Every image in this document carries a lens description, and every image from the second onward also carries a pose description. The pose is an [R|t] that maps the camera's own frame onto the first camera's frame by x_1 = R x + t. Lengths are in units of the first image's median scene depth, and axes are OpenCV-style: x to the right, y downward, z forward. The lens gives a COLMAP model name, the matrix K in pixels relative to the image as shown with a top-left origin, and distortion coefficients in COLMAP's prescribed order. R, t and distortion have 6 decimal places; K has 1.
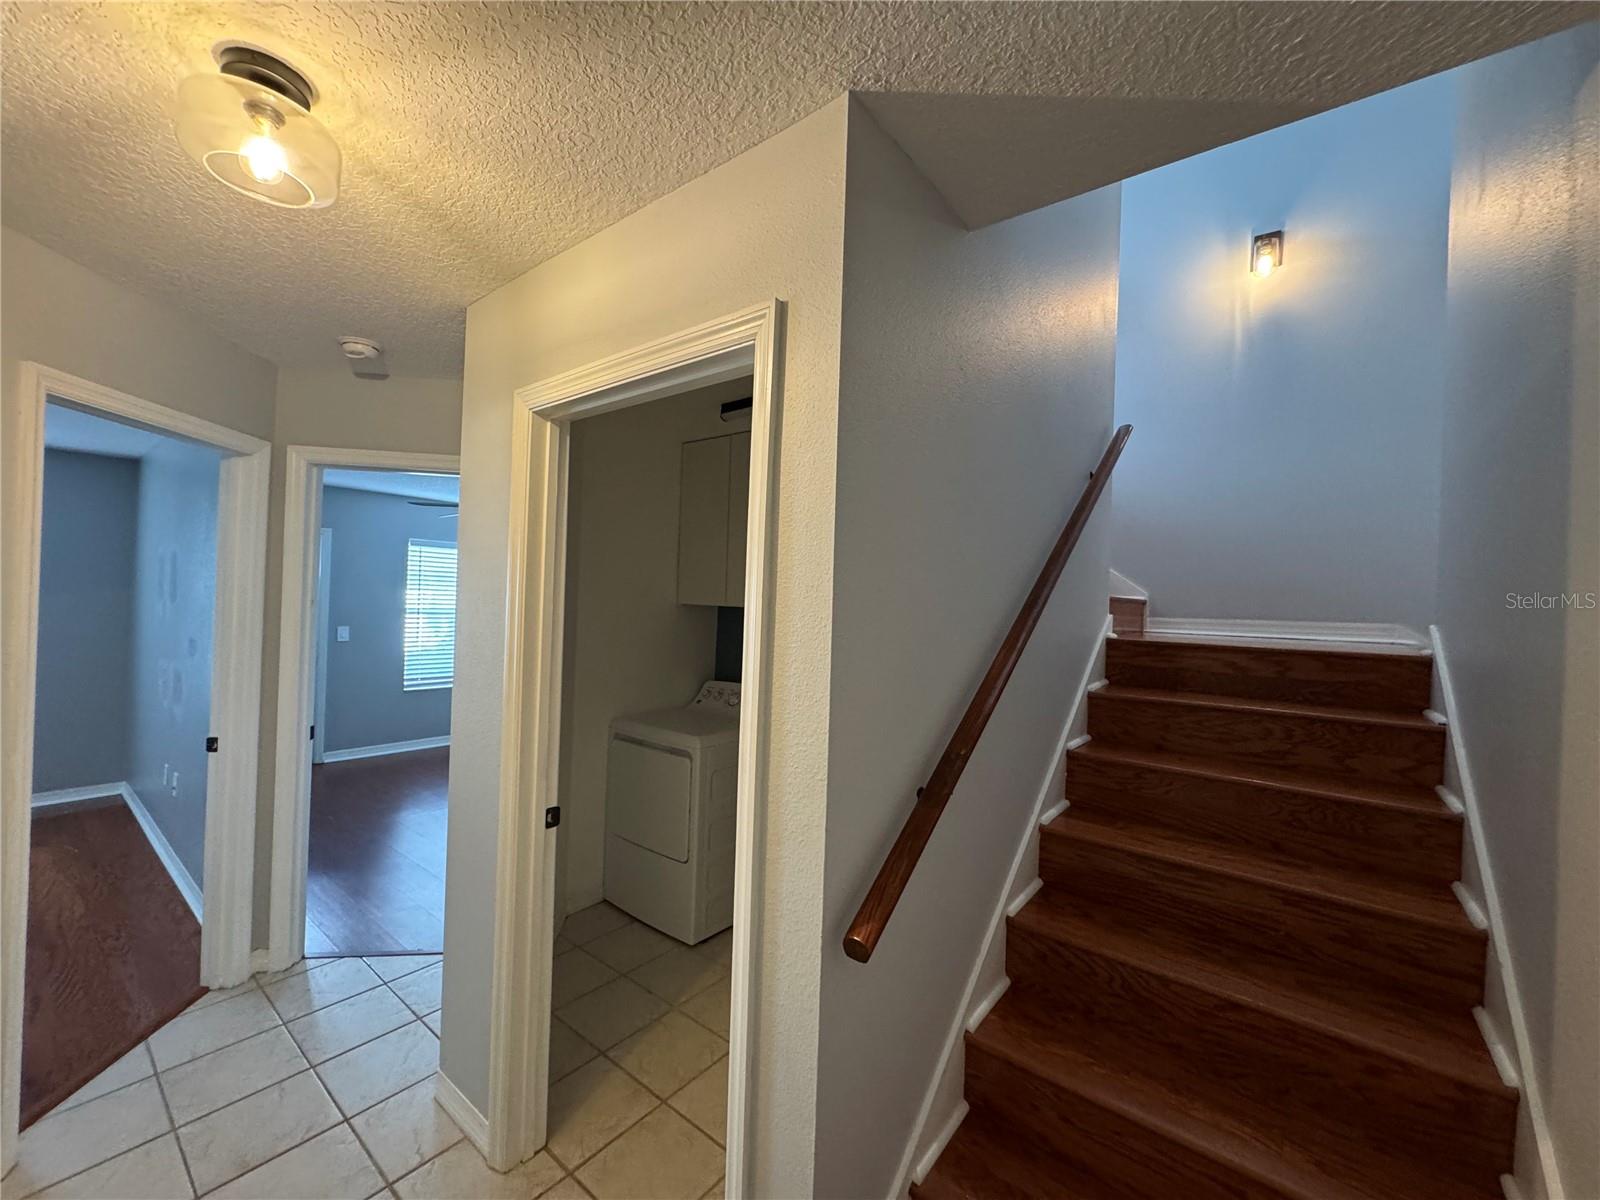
lens RADIAL K [[638.8, 0, 800.0], [0, 638.8, 600.0], [0, 0, 1]] dist [-0.000240, -0.000057]
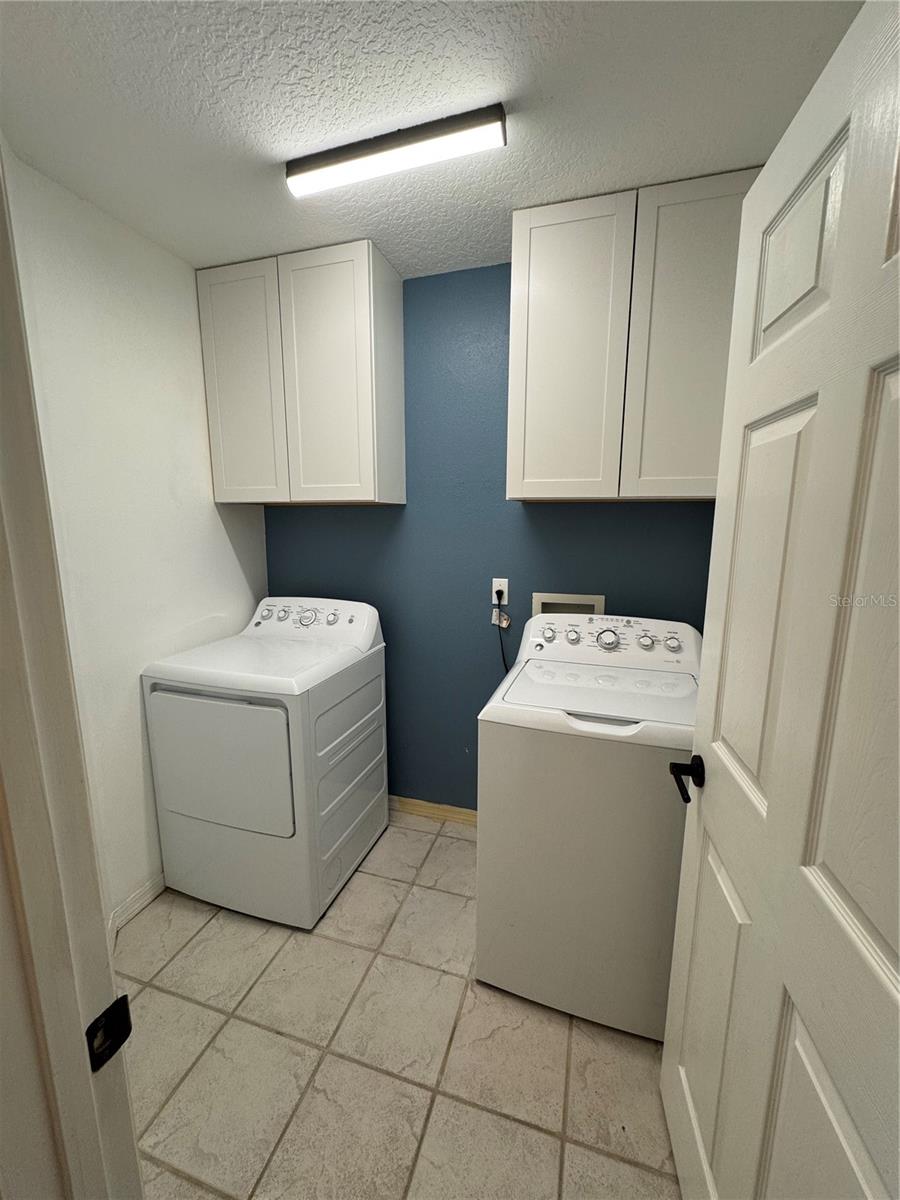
lens RADIAL K [[479.1, 0, 450.0], [0, 479.1, 600.0], [0, 0, 1]] dist [-0.000240, -0.000057]
pose [[0.933367, -0.094641, 0.346222, -0.144927], [0.032495, 0.982931, 0.181084, 0.027700], [-0.357450, -0.157767, 0.920510, 0.376269]]
